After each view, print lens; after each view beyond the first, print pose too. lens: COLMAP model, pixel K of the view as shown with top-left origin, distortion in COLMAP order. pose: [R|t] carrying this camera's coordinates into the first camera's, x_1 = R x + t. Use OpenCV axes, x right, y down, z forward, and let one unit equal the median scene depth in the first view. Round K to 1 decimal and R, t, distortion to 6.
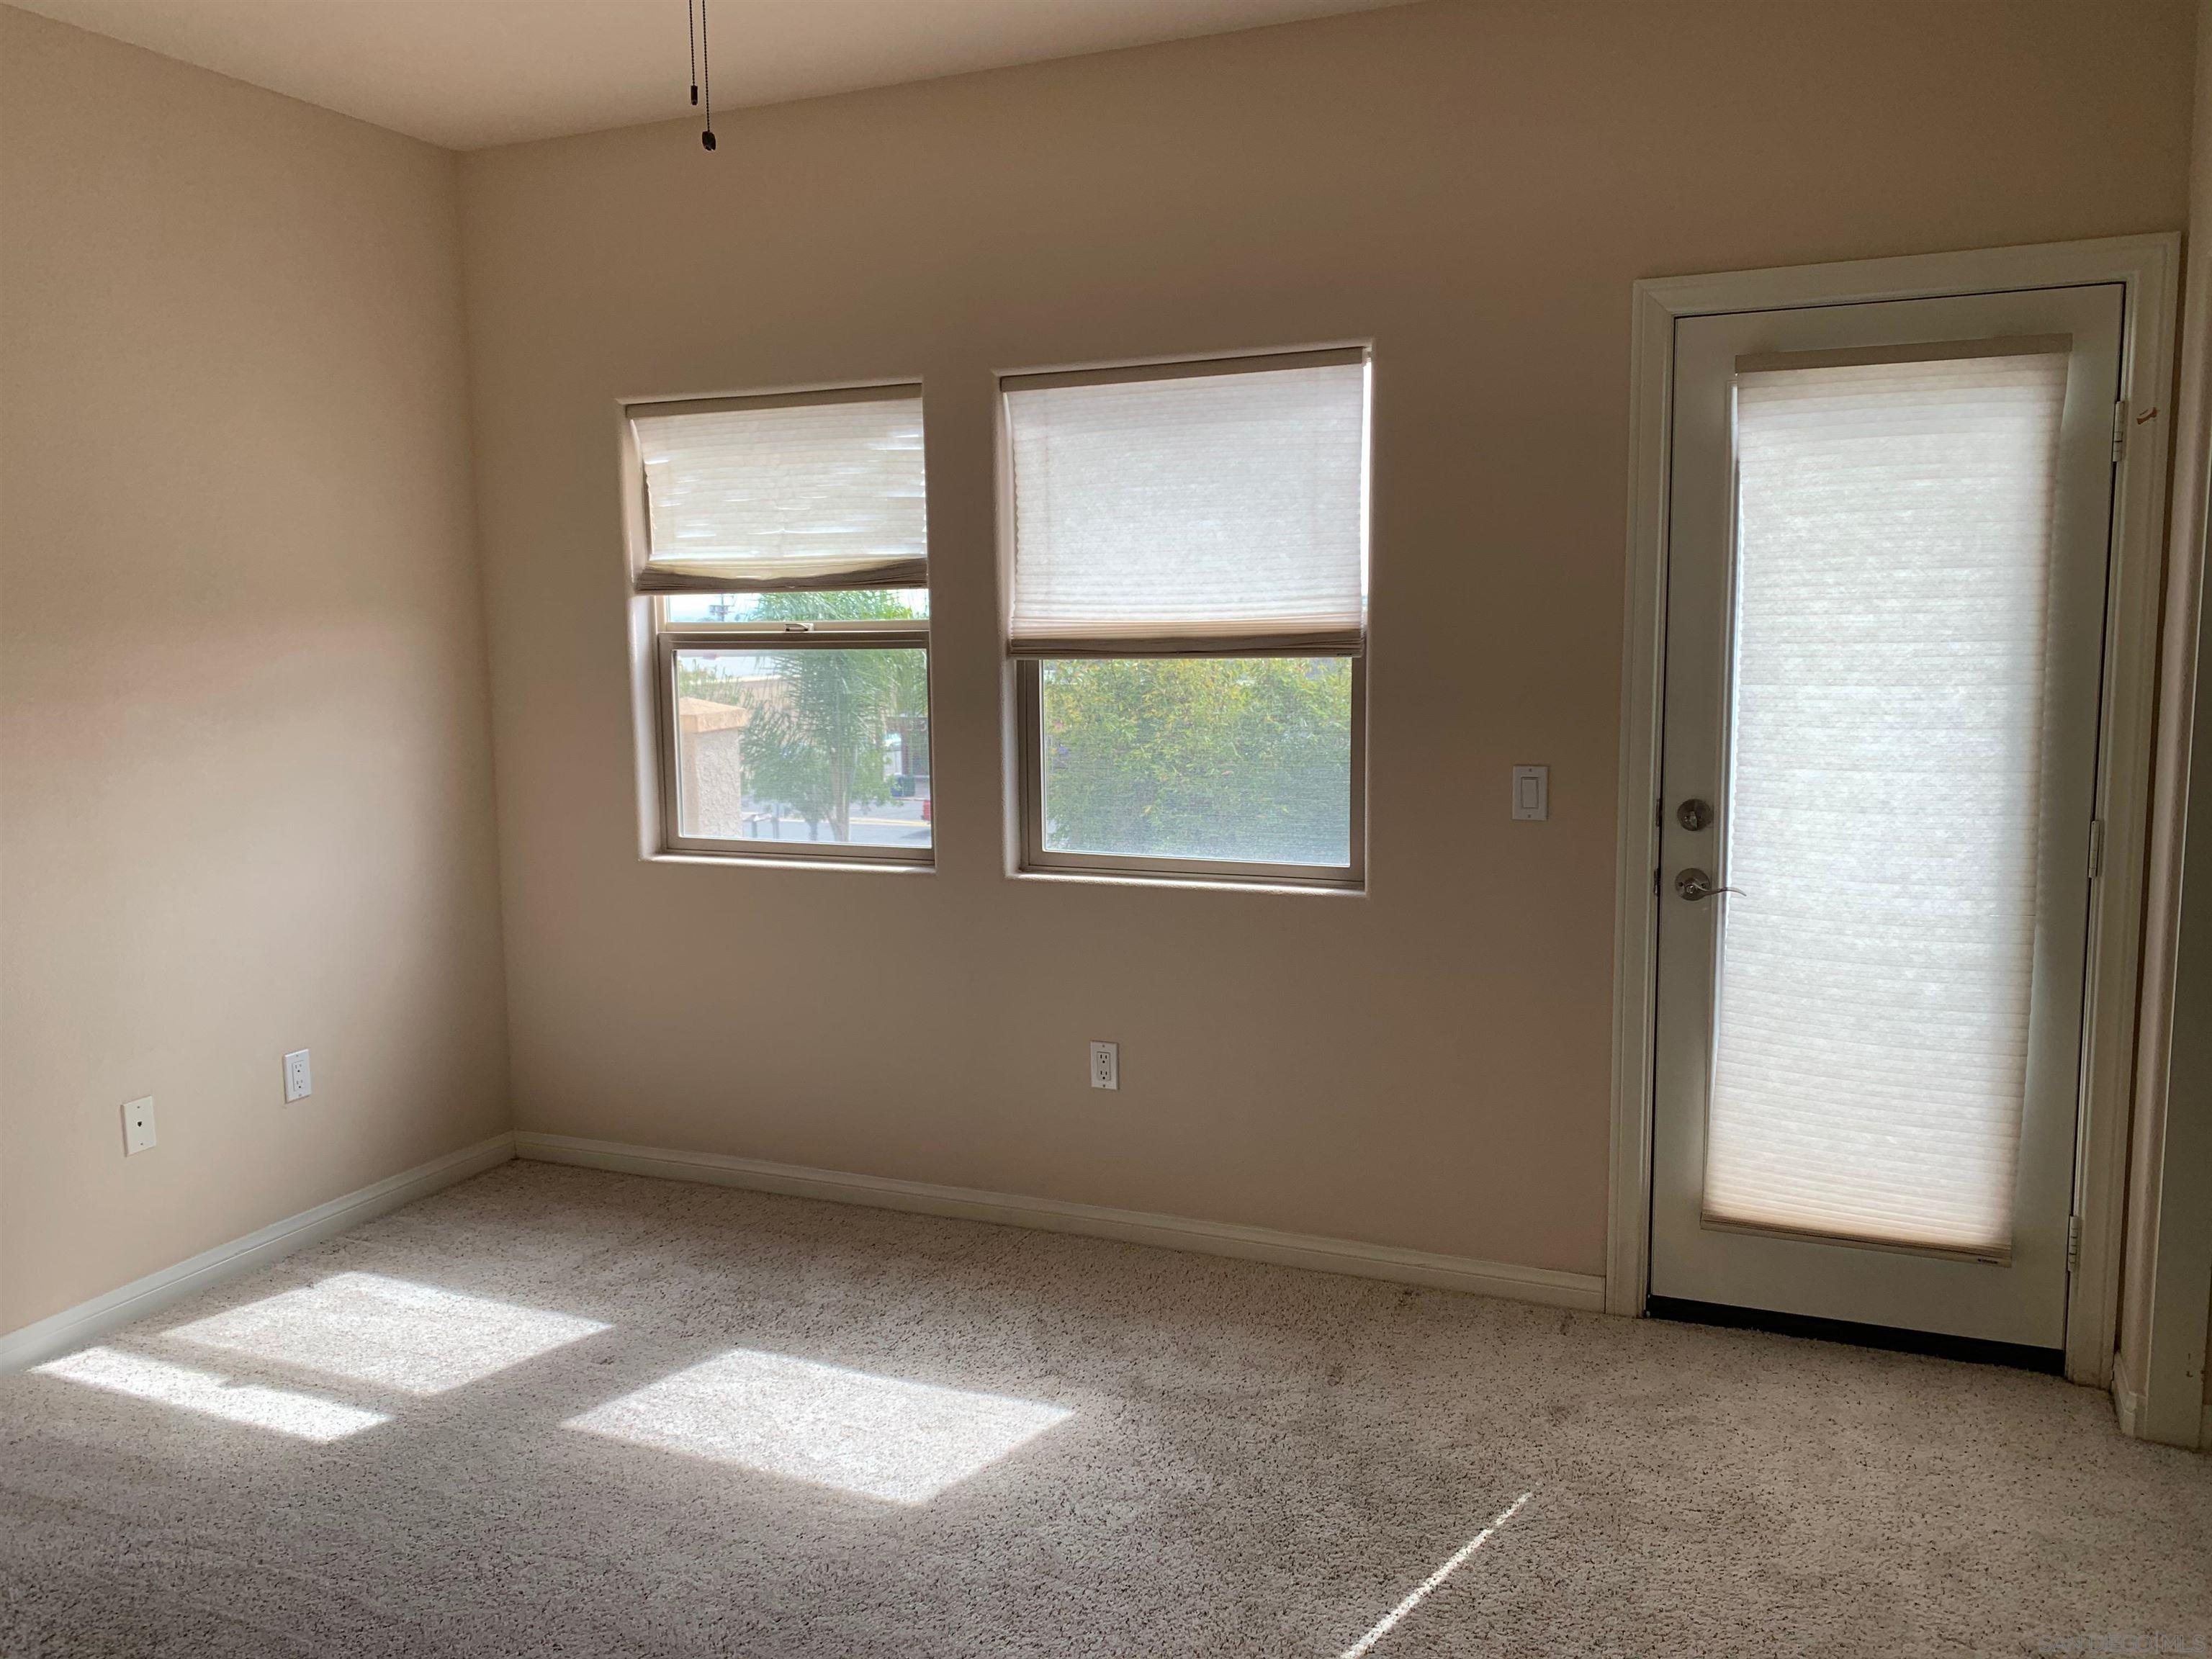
lens RADIAL K [[1666.9, 0, 1087.6], [0, 1666.9, 814.0], [0, 0, 1]] dist [0.022449, -0.034897]
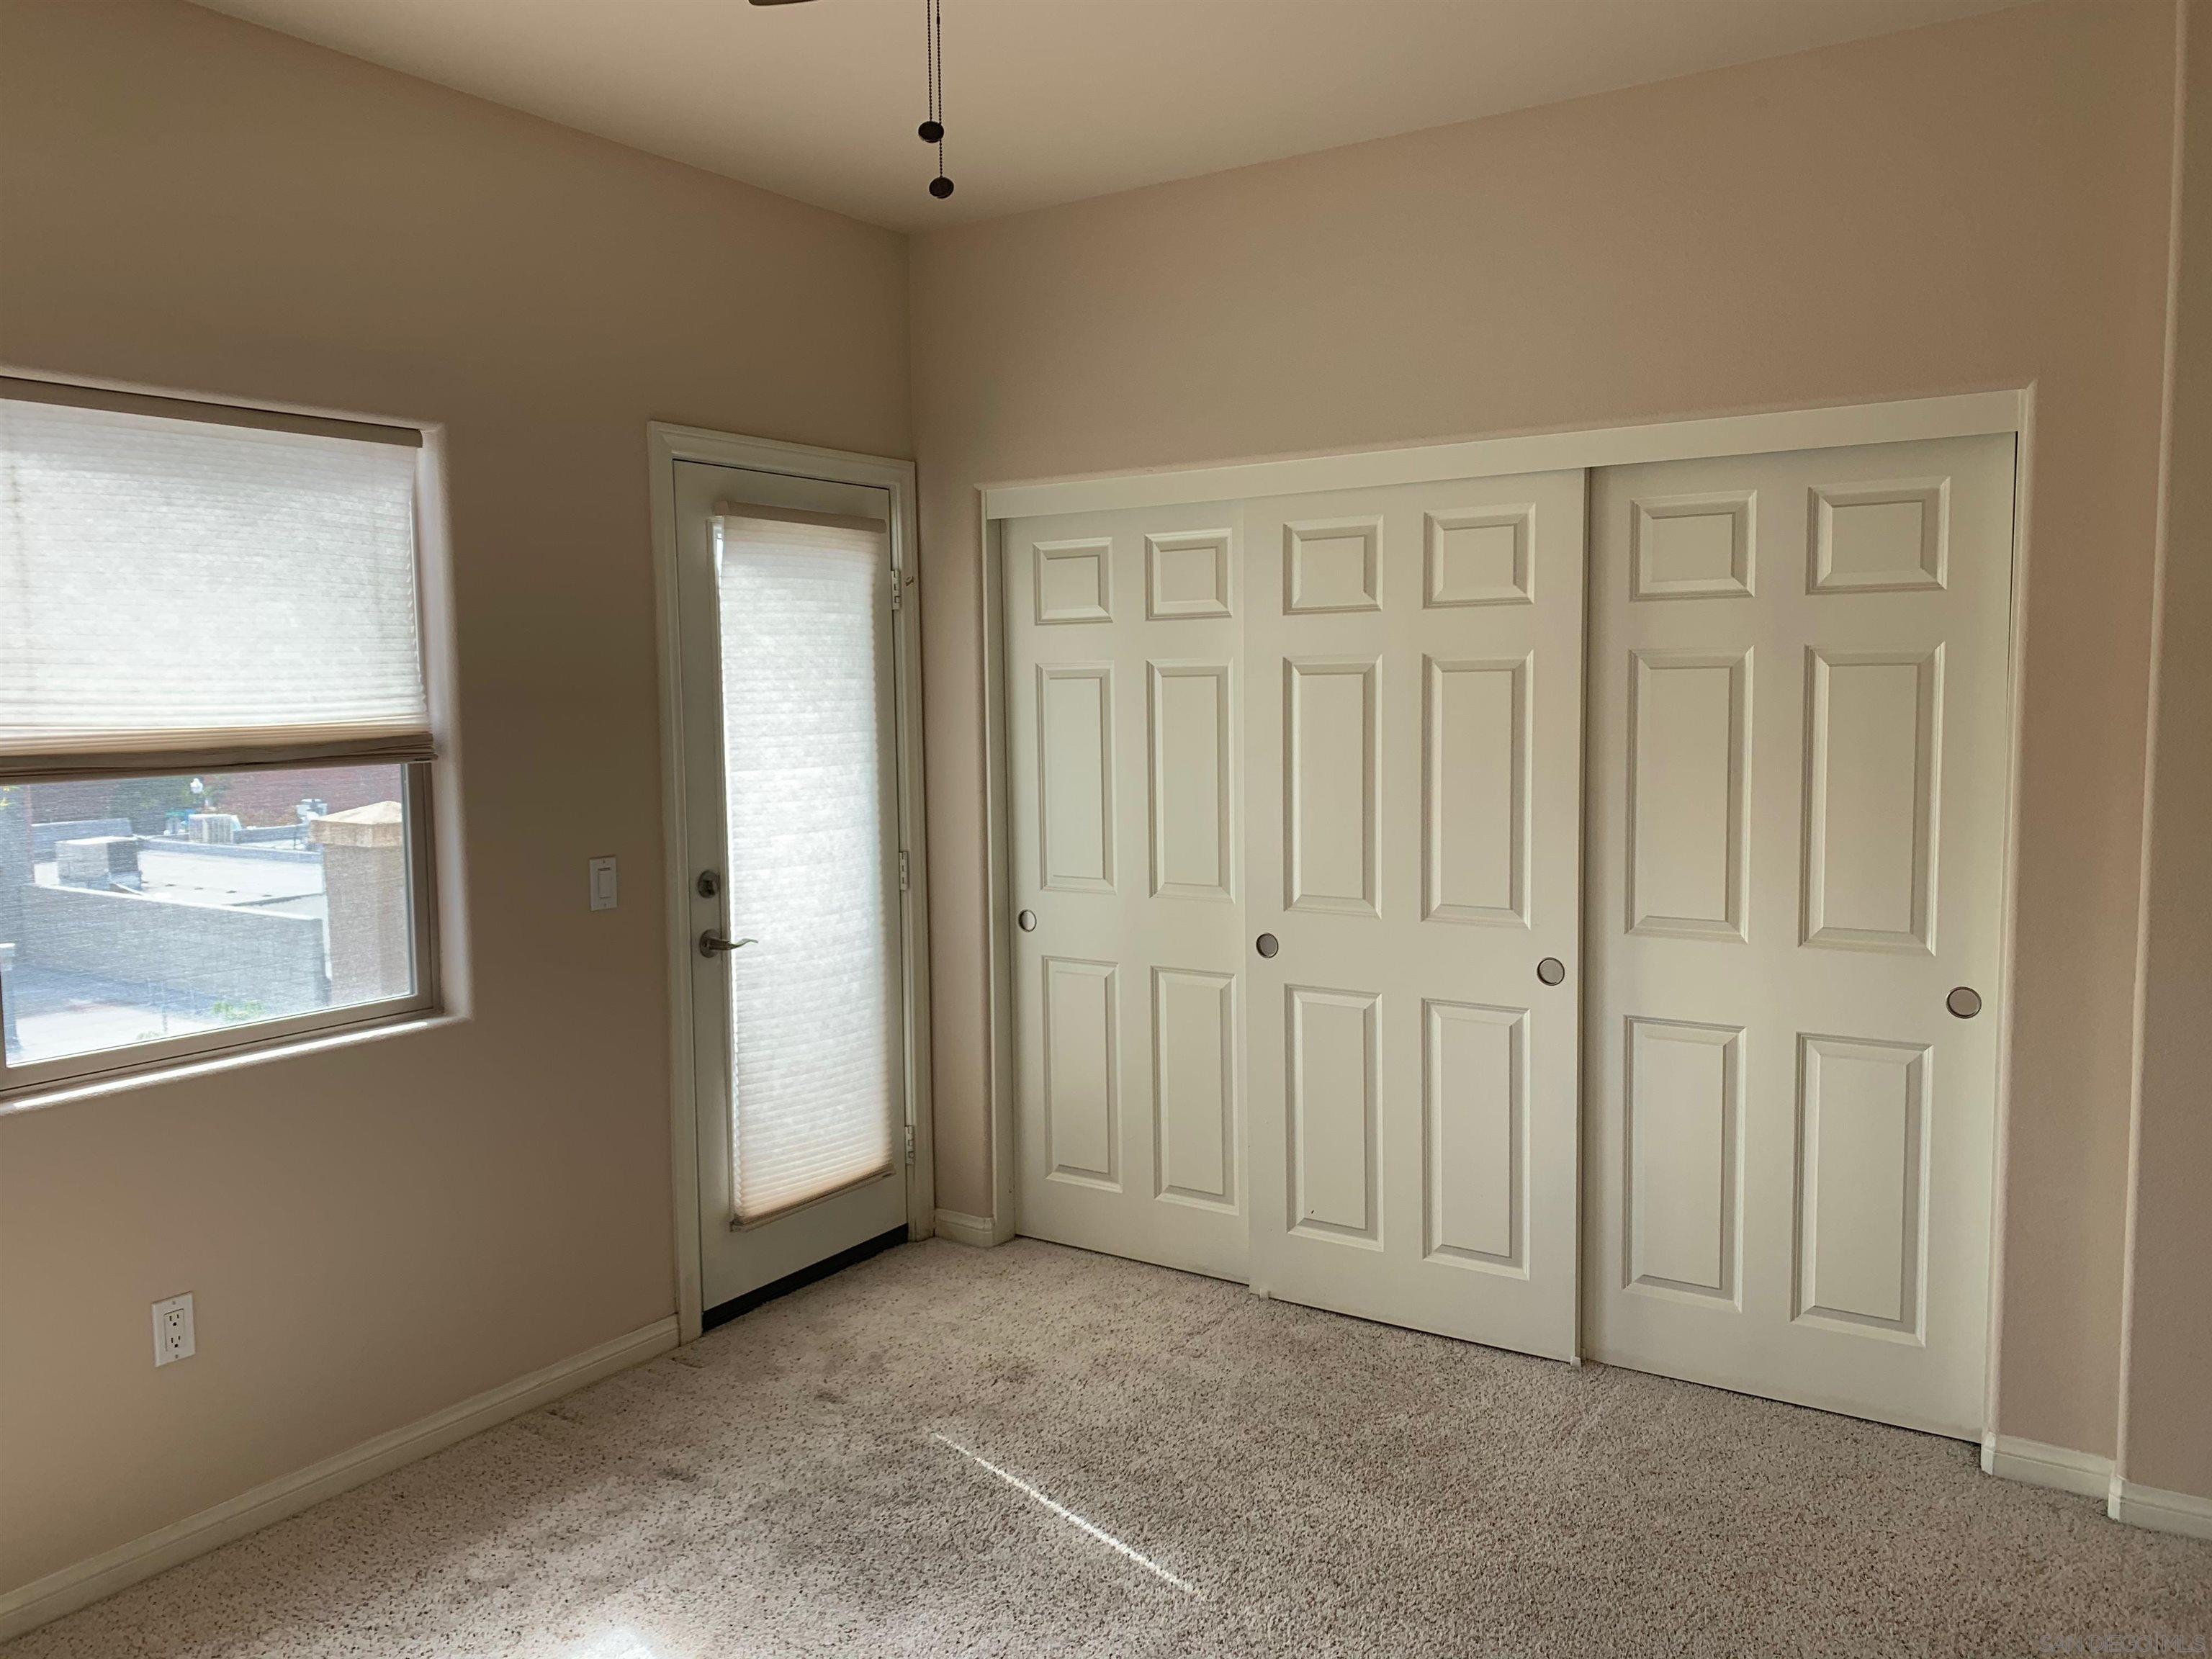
lens RADIAL K [[1666.9, 0, 1101.4], [0, 1666.9, 825.1], [0, 0, 1]] dist [0.022449, -0.034897]
pose [[0.179147, -0.067607, 0.981497, -0.750599], [0.129589, 0.990565, 0.044578, -0.057959], [-0.975250, 0.119205, 0.186218, 0.519626]]
